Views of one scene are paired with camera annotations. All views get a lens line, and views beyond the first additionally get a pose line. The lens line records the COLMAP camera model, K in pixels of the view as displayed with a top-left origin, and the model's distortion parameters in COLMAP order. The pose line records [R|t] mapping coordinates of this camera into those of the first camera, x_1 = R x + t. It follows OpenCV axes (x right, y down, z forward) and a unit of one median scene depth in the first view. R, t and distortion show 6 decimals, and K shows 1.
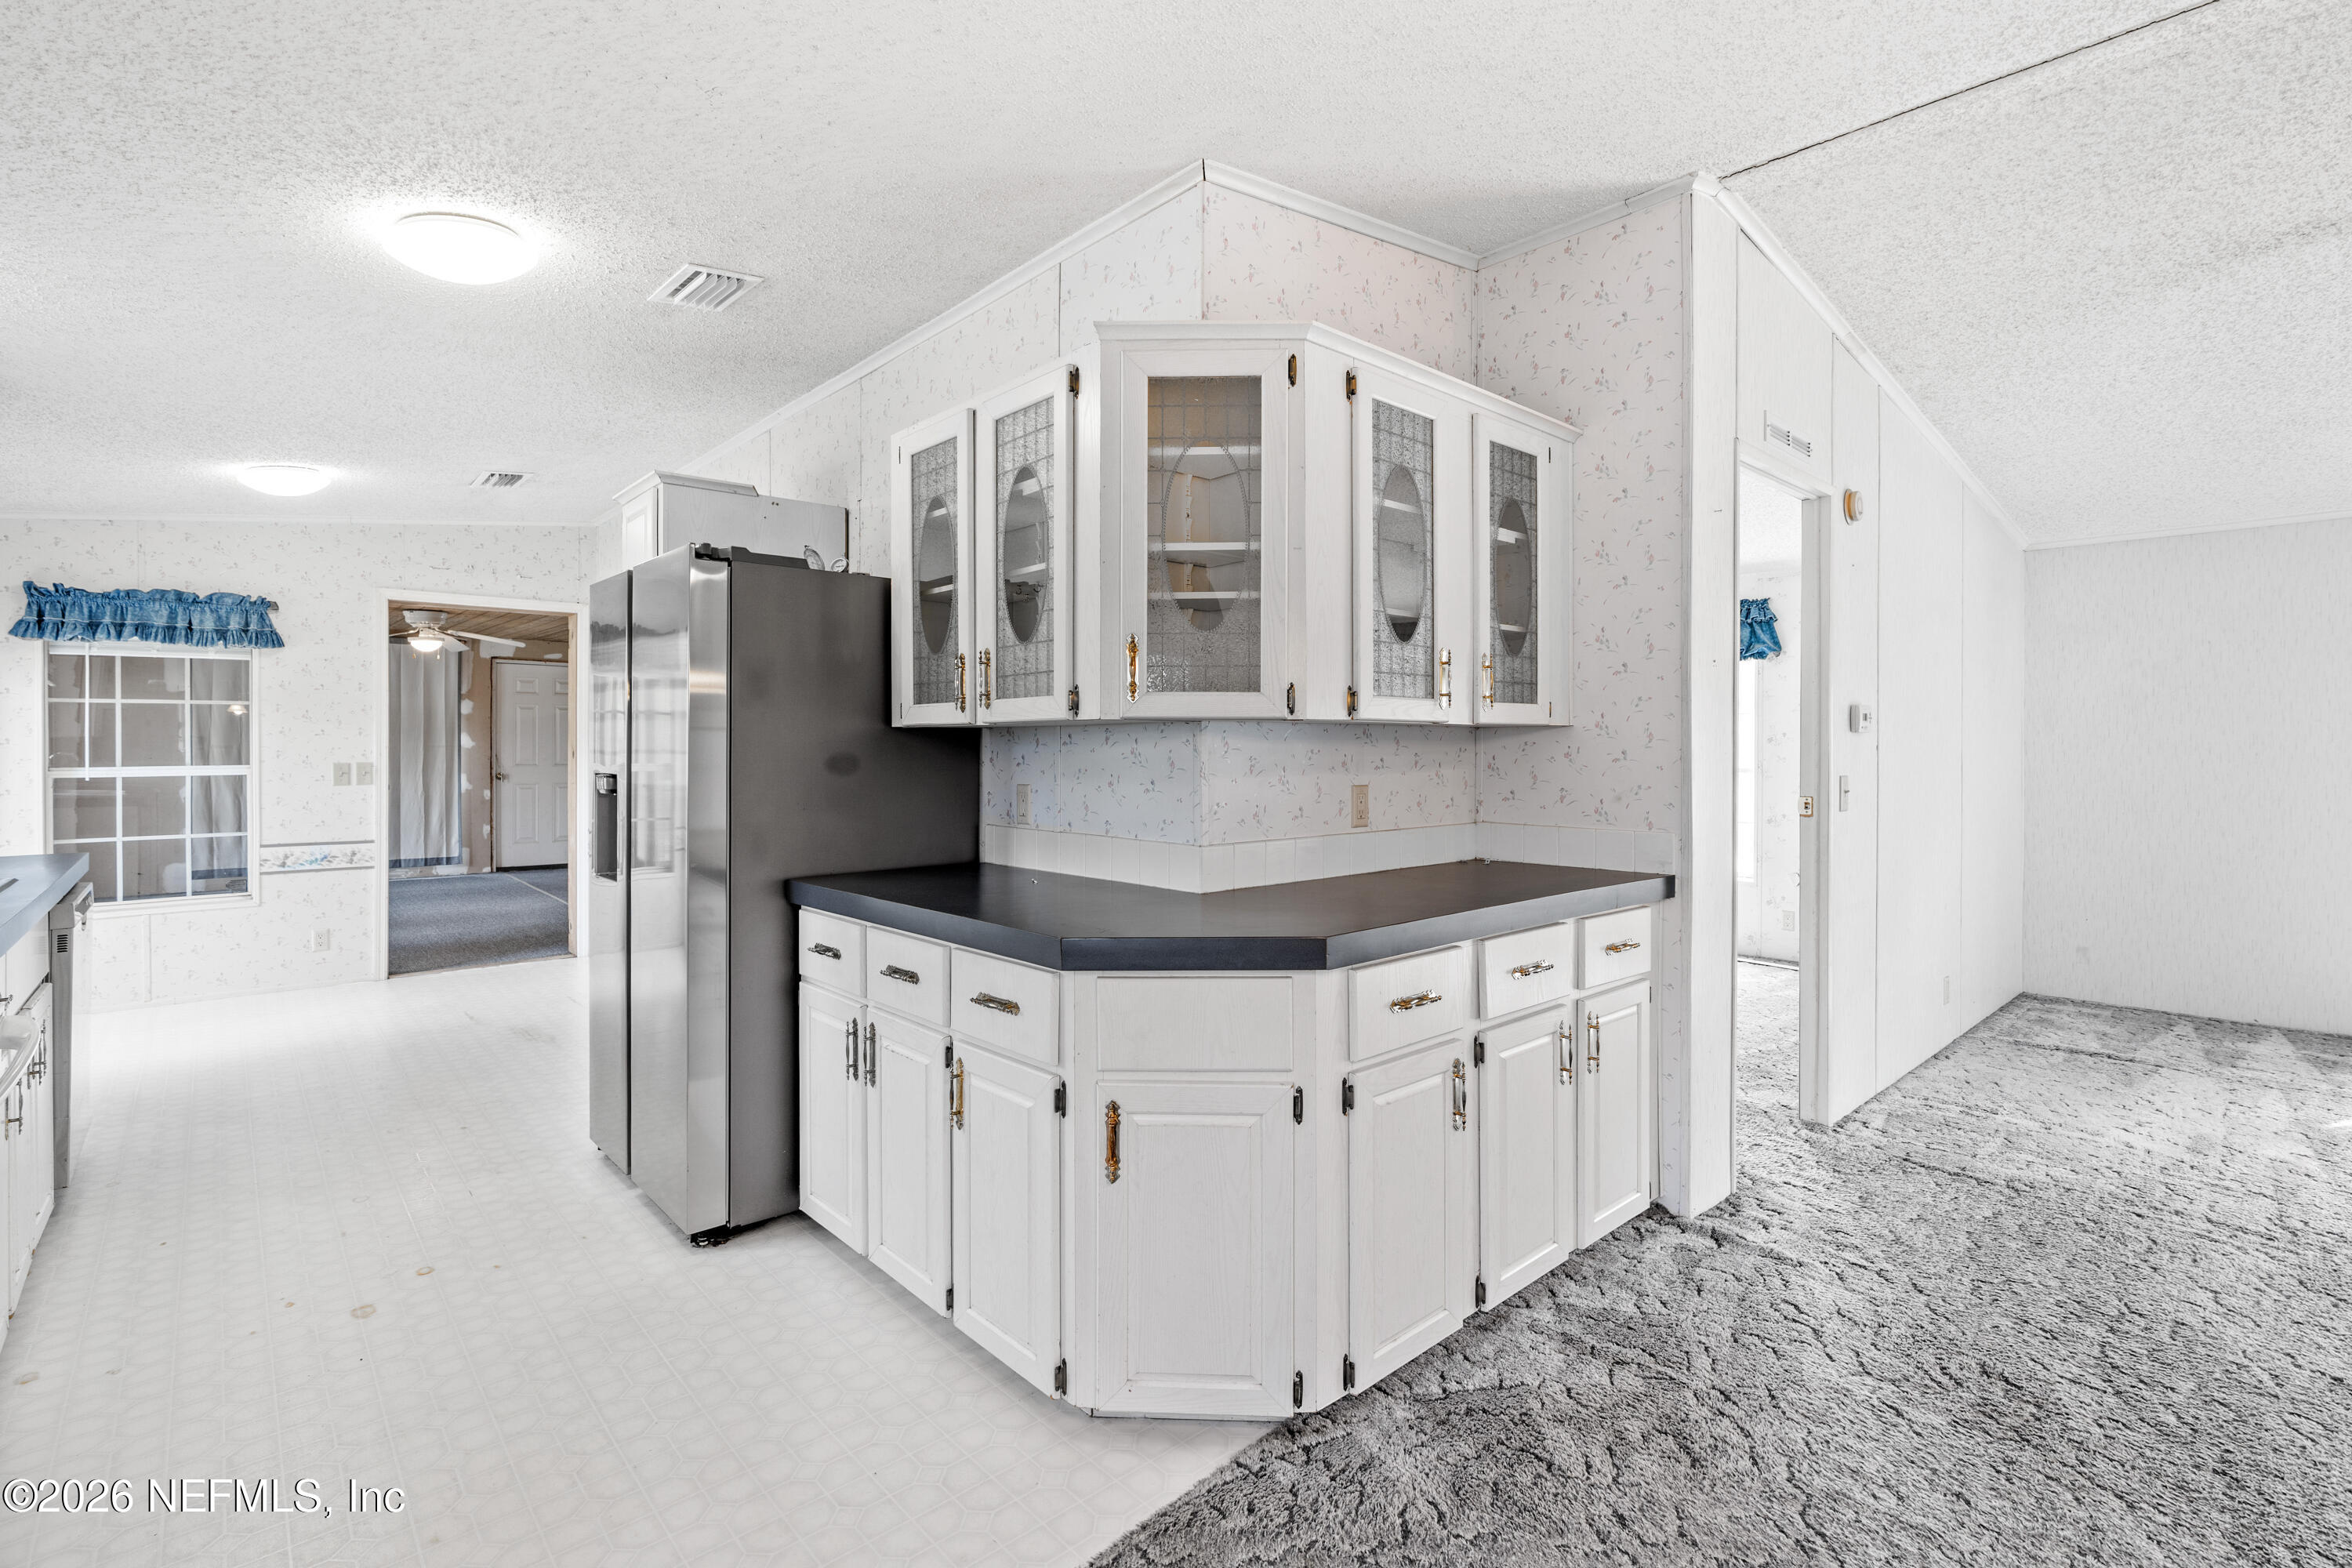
lens RADIAL K [[1072.7, 0, 1172.3], [0, 1072.7, 759.4], [0, 0, 1]] dist [-0.003156, 0.001427]
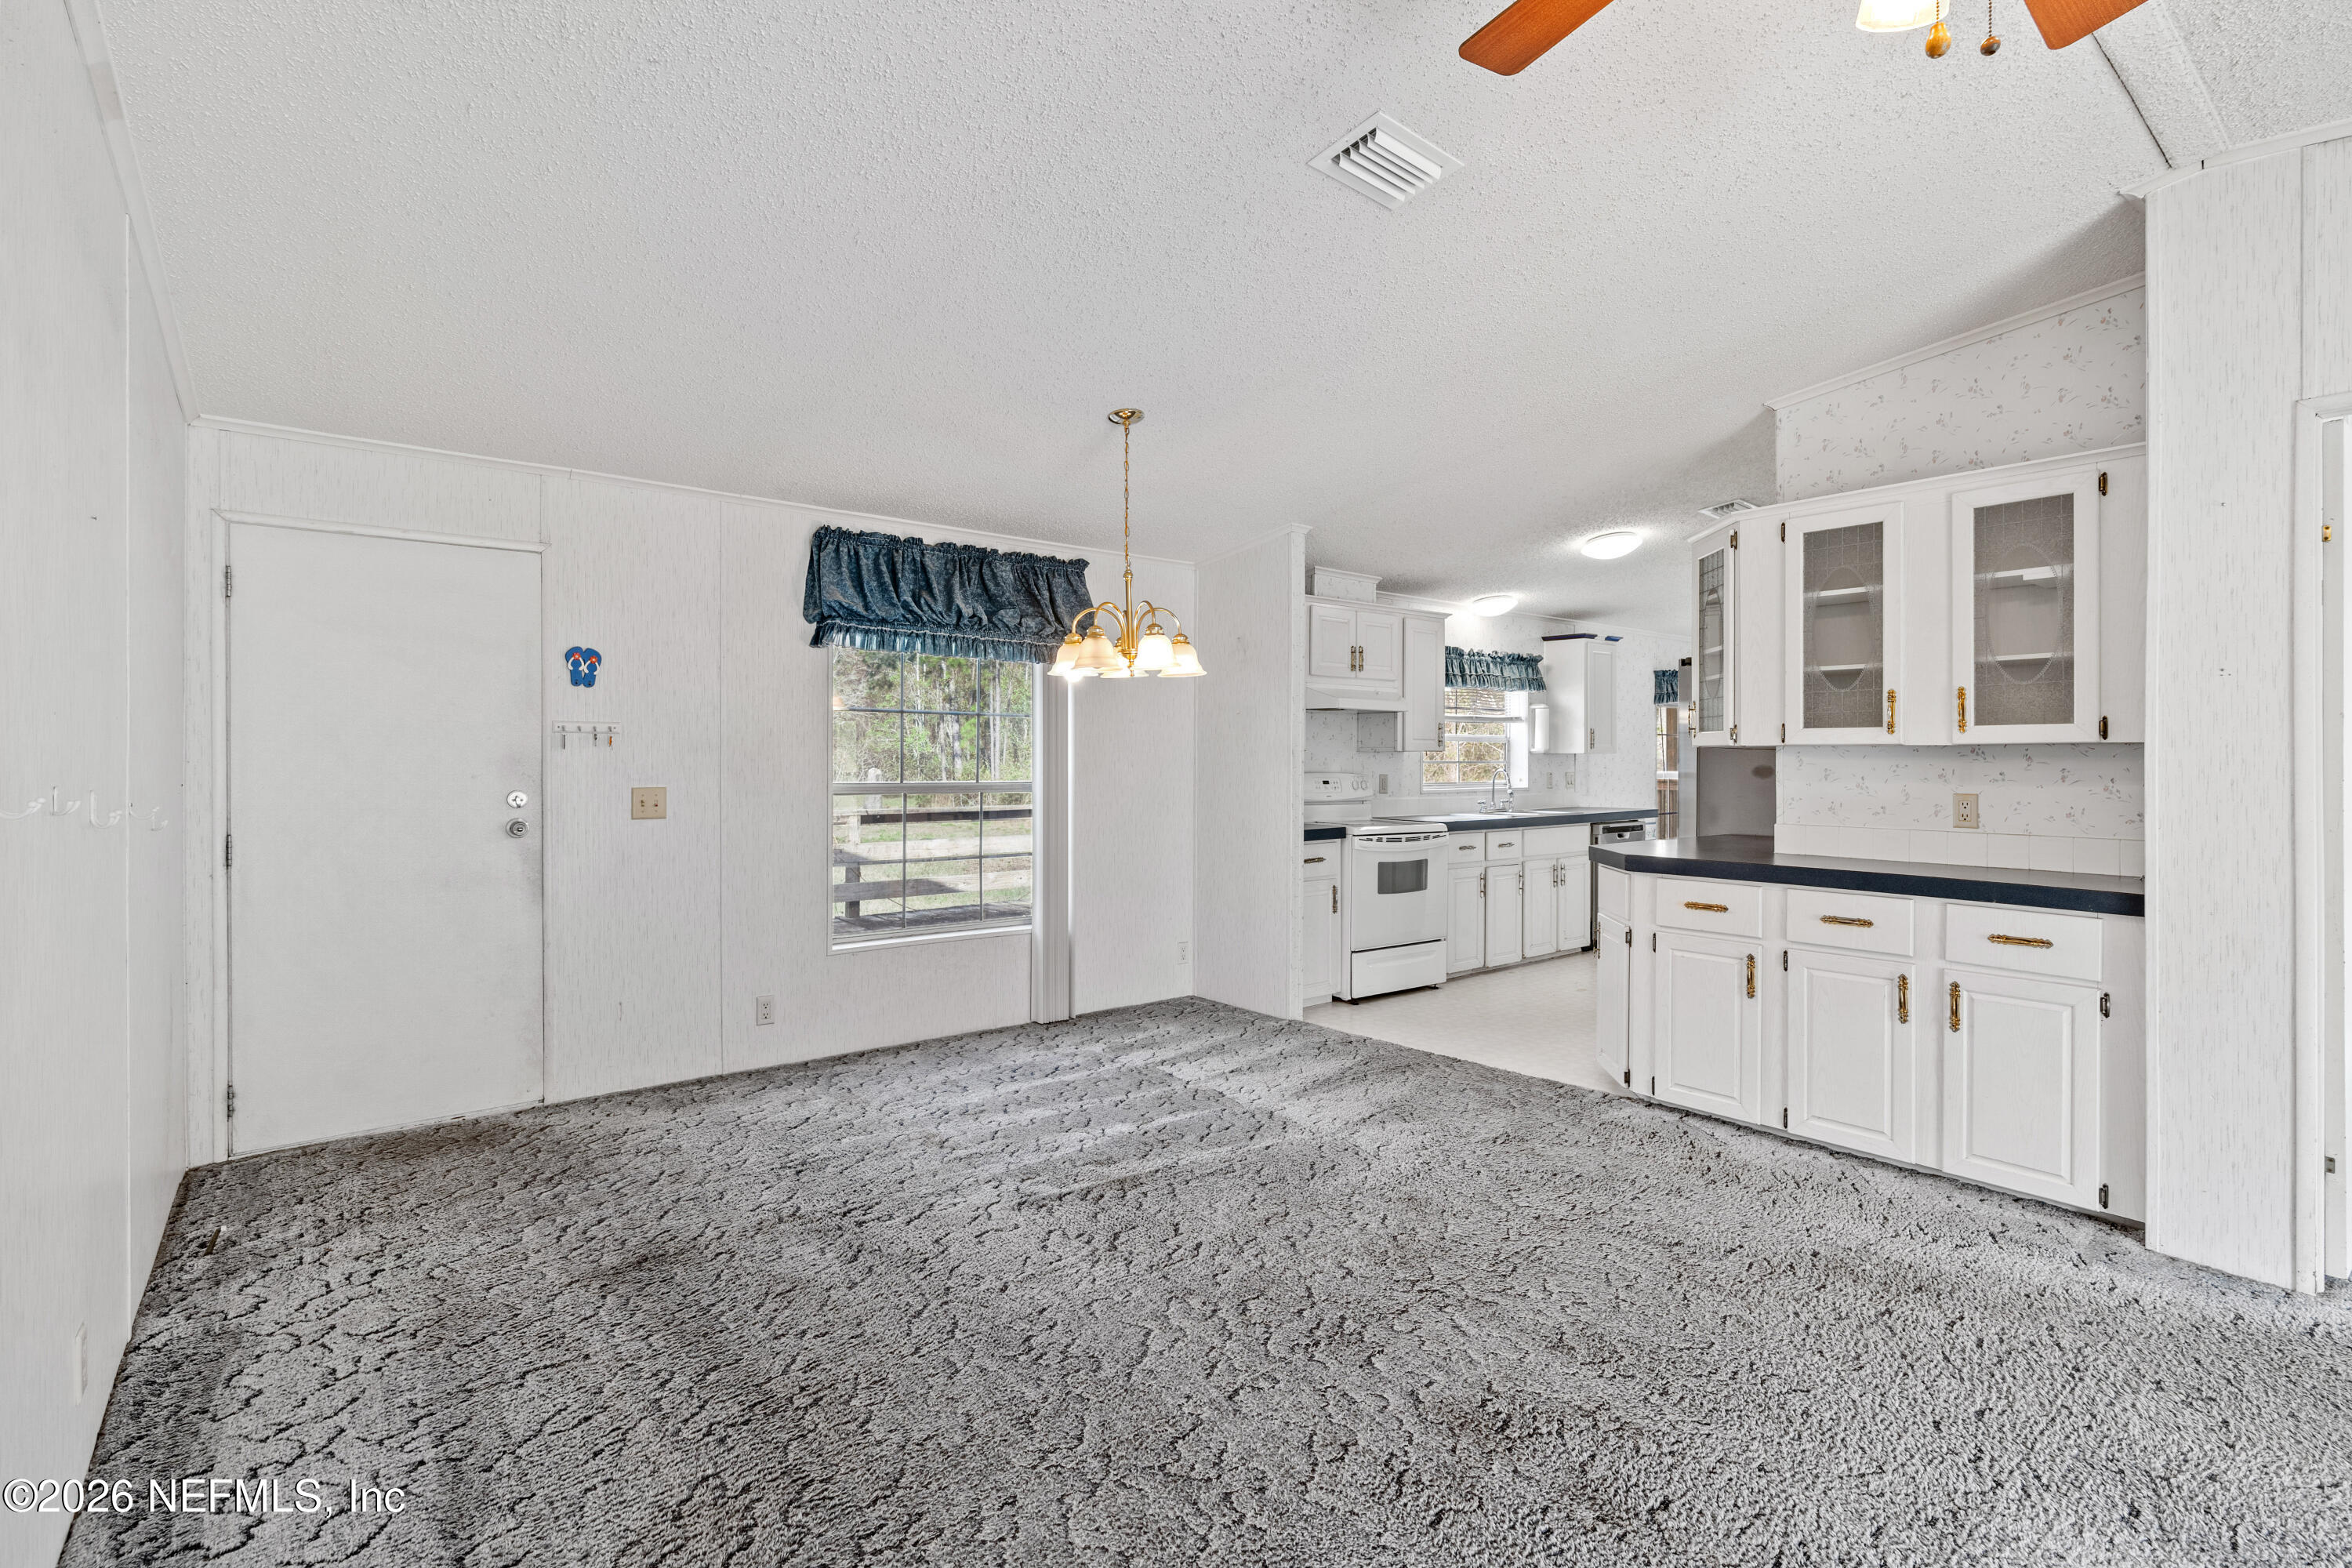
lens RADIAL K [[1072.7, 0, 1172.3], [0, 1072.7, 759.4], [0, 0, 1]] dist [-0.003156, 0.001427]
pose [[-0.059752, 0.000030, -0.998213, 1.155464], [-0.012672, 0.999919, 0.000789, -0.003707], [0.998133, 0.012697, -0.059746, 0.130273]]
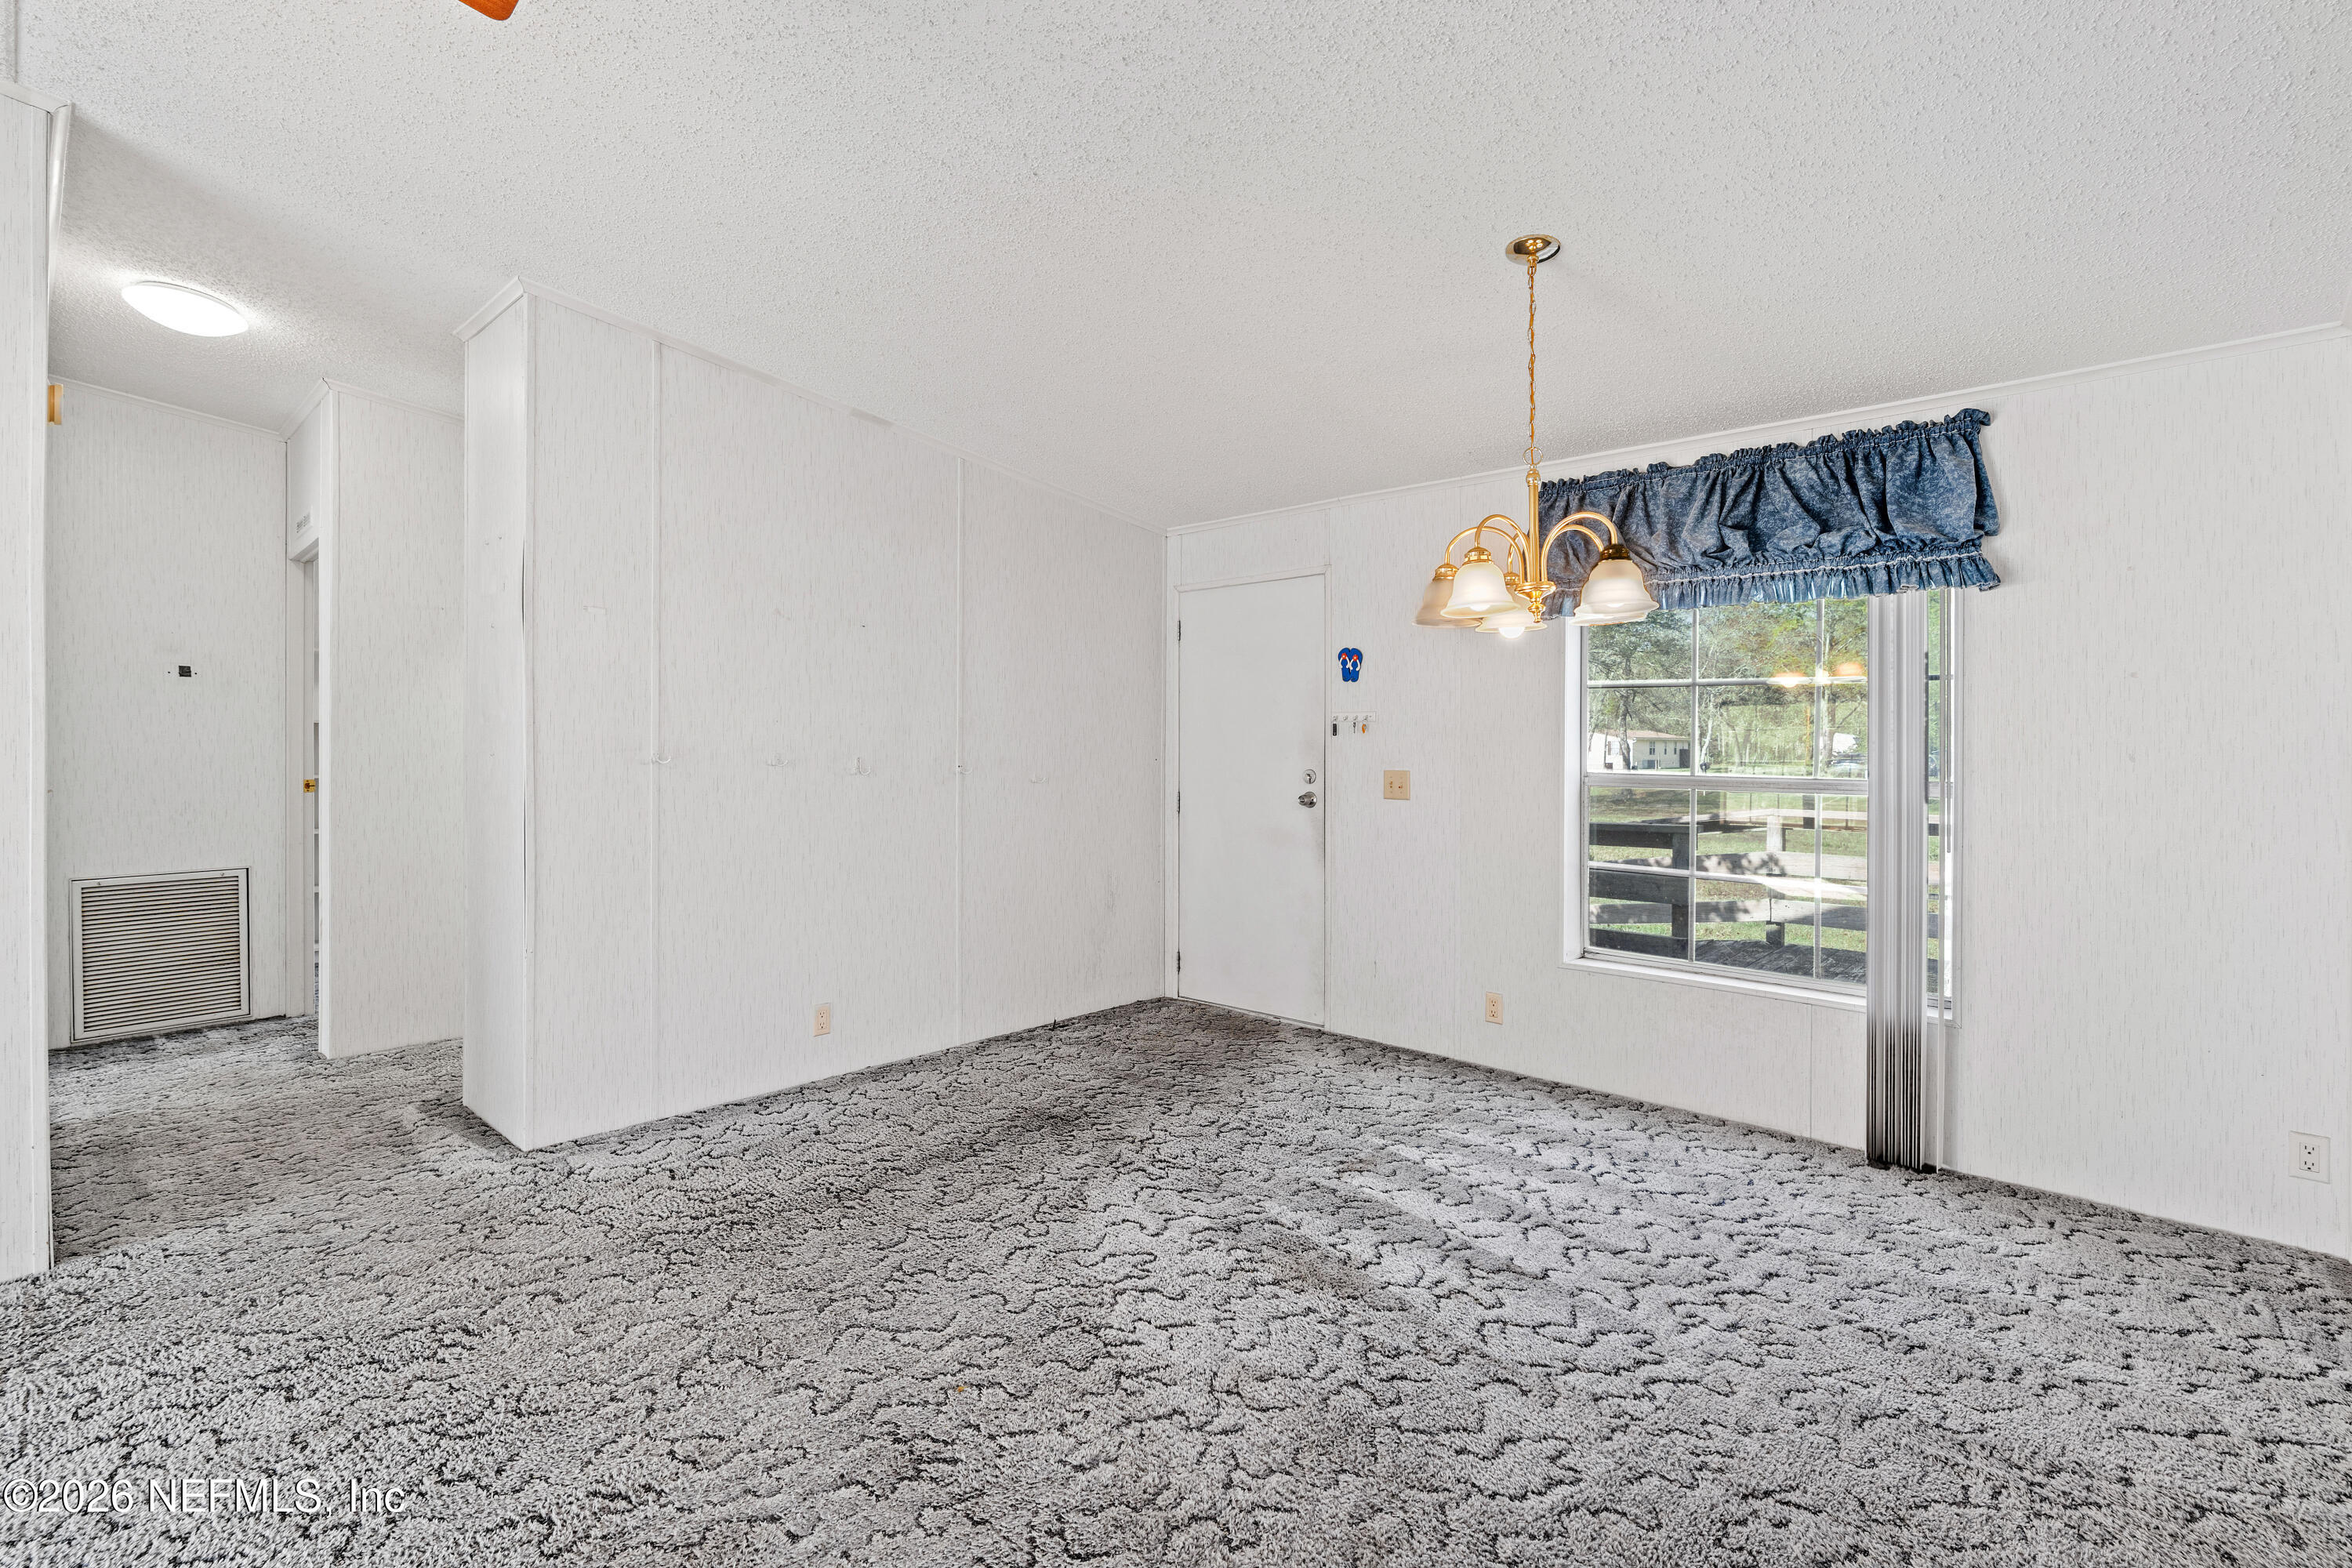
lens RADIAL K [[1080.4, 0, 1170.8], [0, 1080.4, 748.8], [0, 0, 1]] dist [-0.003135, 0.000392]
pose [[-0.994991, -0.004547, -0.099858, 0.448838], [-0.006233, 0.999843, 0.016576, -0.009490], [0.099767, 0.017115, -0.994864, 0.710241]]
